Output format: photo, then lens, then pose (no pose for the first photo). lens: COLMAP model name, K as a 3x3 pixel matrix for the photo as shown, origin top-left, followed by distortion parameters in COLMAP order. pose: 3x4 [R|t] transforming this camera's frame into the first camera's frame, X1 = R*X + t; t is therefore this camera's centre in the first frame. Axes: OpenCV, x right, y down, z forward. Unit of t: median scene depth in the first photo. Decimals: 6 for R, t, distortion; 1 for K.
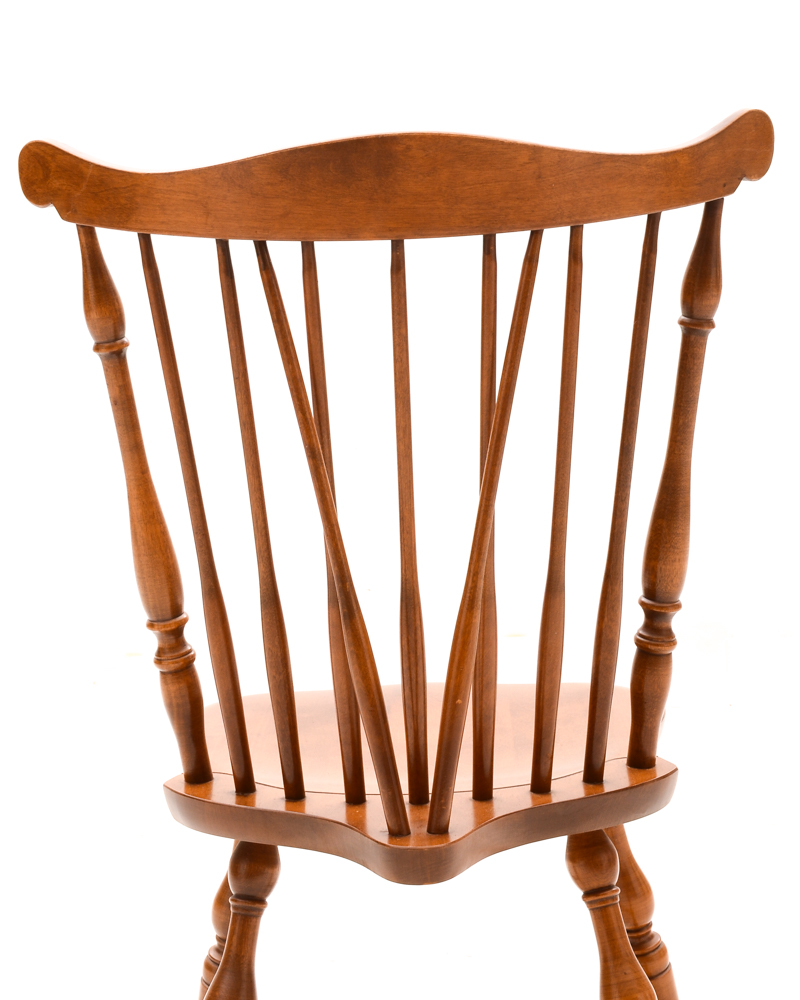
lens RADIAL K [[2310.9, 0, 402.2], [0, 2310.9, 434.1], [0, 0, 1]] dist [0.207133, 0.125307]
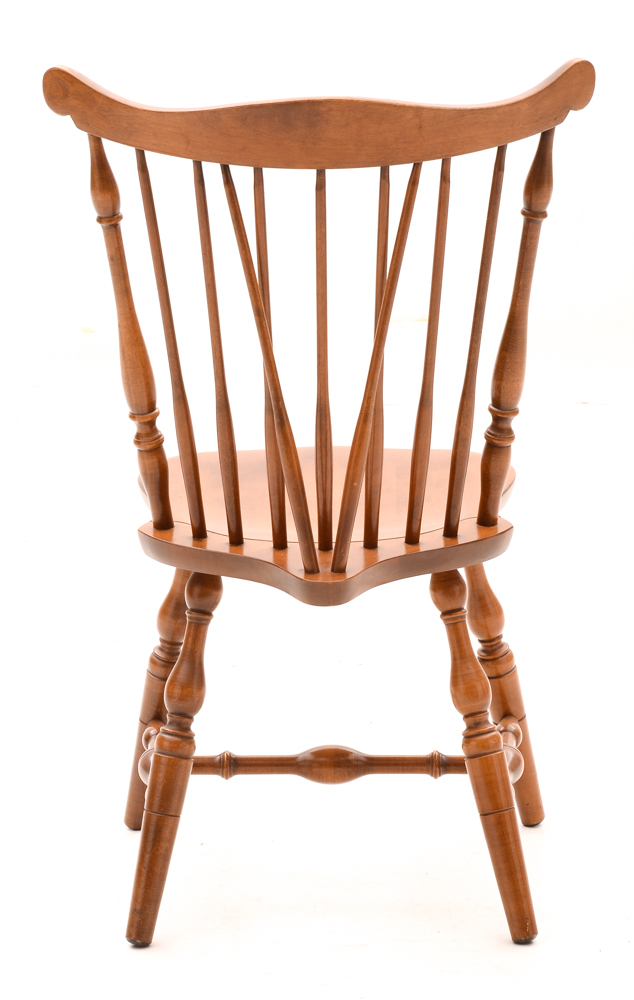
lens RADIAL K [[4157.3, 0, 317.0], [0, 4157.3, 500.0], [0, 0, 1]] dist [0.090678, 0.064272]
pose [[0.999658, 0.021654, 0.014662, -0.035083], [-0.023853, 0.984845, 0.171788, -0.300972], [-0.010720, -0.172079, 0.985025, -1.464553]]
